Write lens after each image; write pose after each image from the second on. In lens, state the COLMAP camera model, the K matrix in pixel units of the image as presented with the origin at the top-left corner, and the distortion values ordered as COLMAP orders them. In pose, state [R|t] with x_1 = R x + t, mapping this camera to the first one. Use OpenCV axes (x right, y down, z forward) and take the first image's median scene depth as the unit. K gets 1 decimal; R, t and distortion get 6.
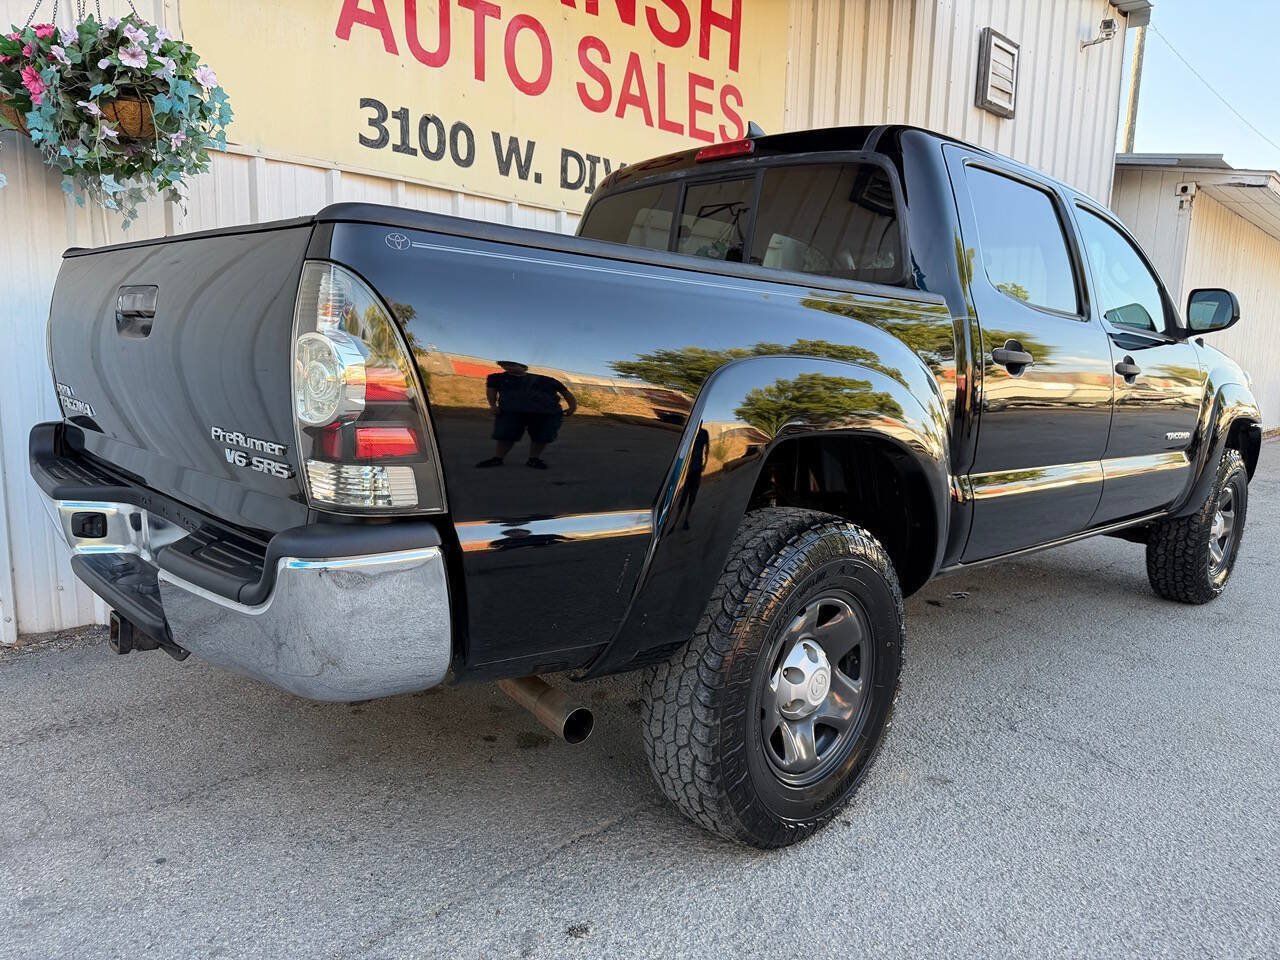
lens RADIAL K [[916.8, 0, 640.0], [0, 916.8, 480.0], [0, 0, 1]] dist [-0.004447, -0.006165]
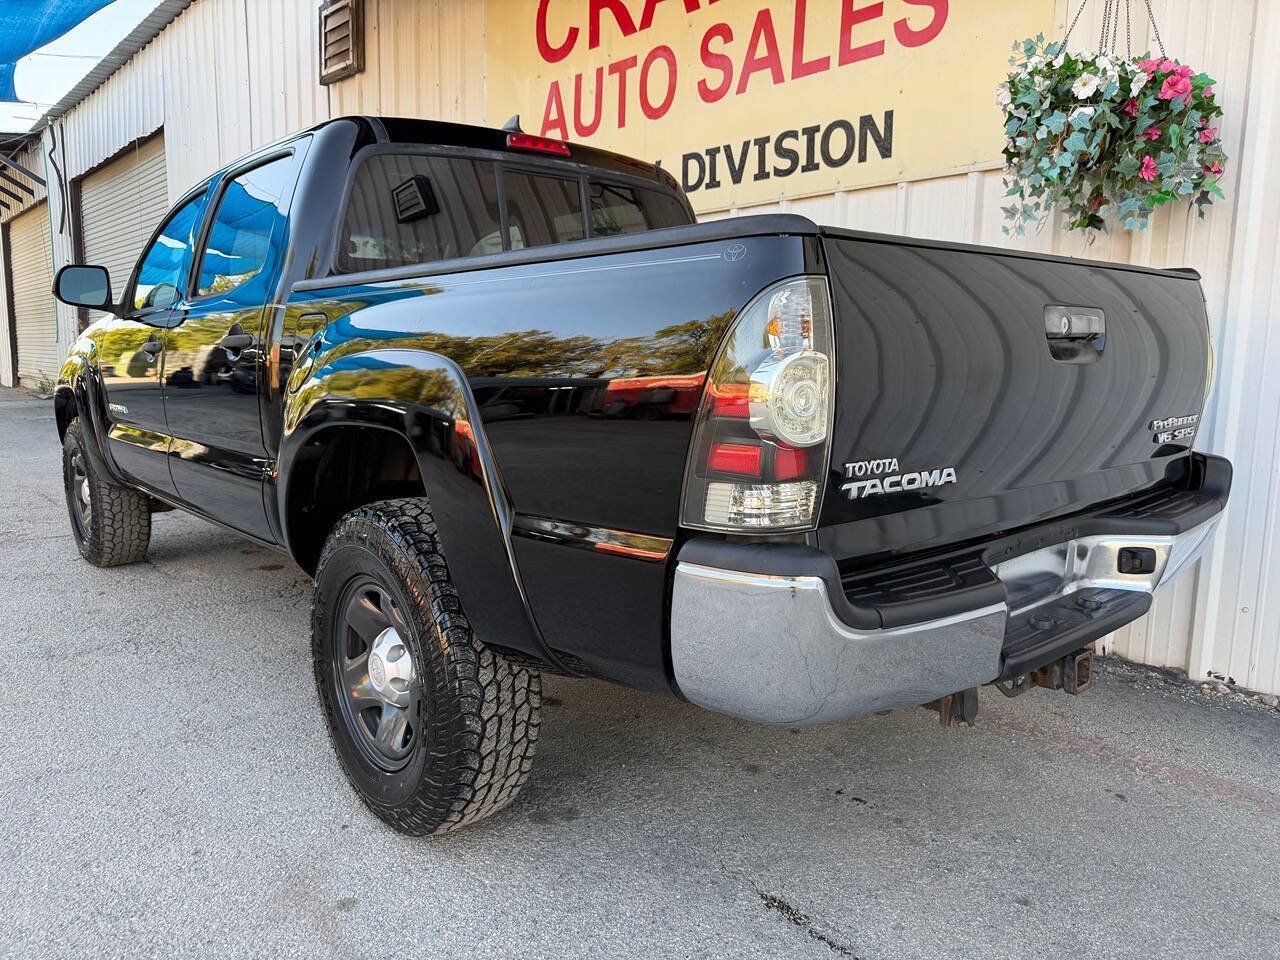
lens RADIAL K [[919.2, 0, 637.7], [0, 919.2, 480.9], [0, 0, 1]] dist [-0.008825, -0.003841]
pose [[-0.060662, 0.105718, -0.992544, 1.000455], [-0.153432, 0.981570, 0.113927, -0.117451], [0.986295, 0.159199, -0.043324, 1.084324]]
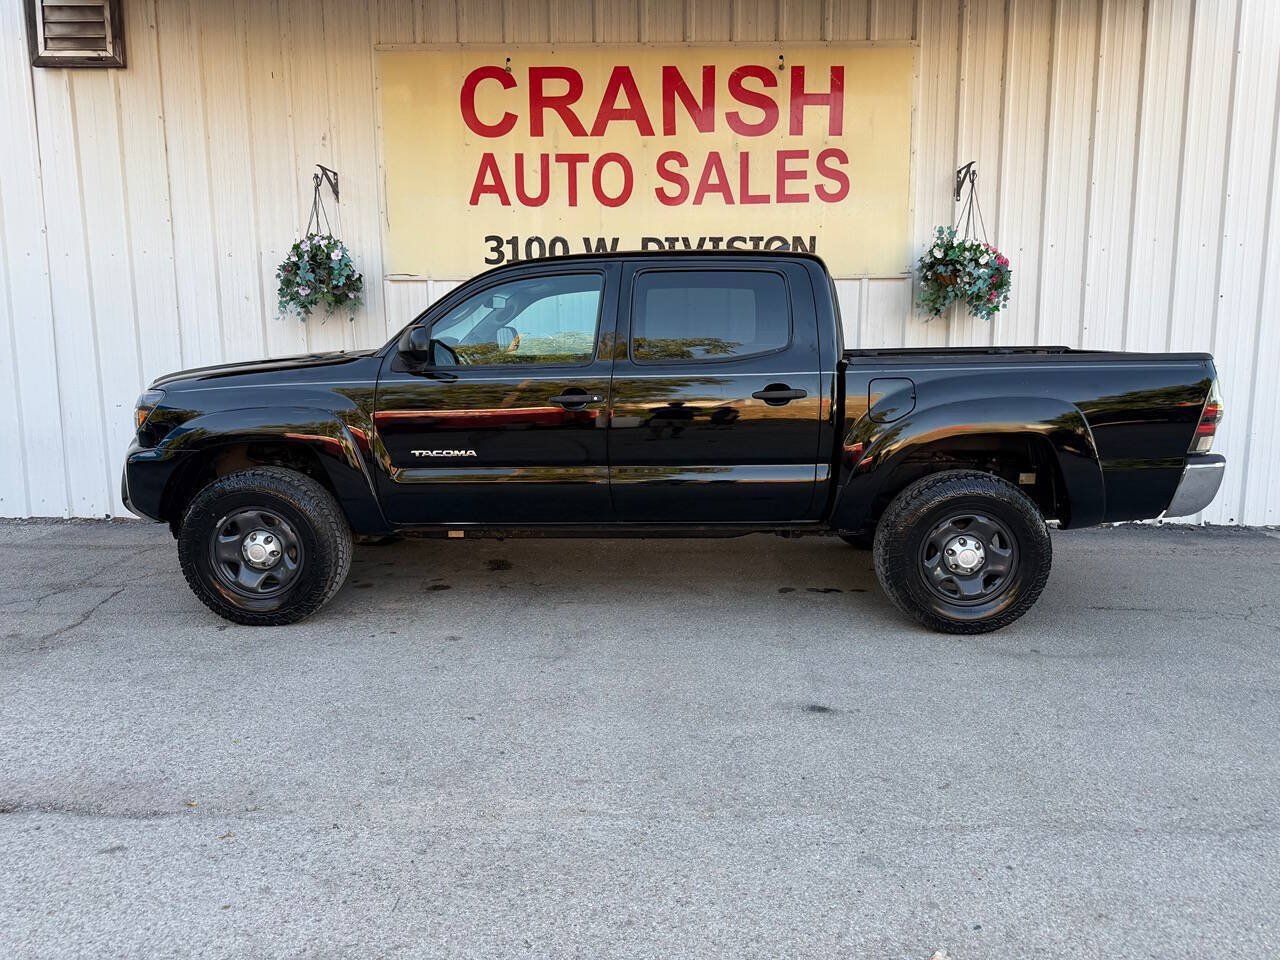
lens RADIAL K [[904.4, 0, 638.4], [0, 904.4, 489.4], [0, 0, 1]] dist [0.058319, -0.073785]
pose [[0.685797, 0.078554, -0.723541, 0.990653], [-0.078456, 0.996344, 0.033808, -0.020384], [0.723551, 0.033580, 0.689453, 0.037873]]
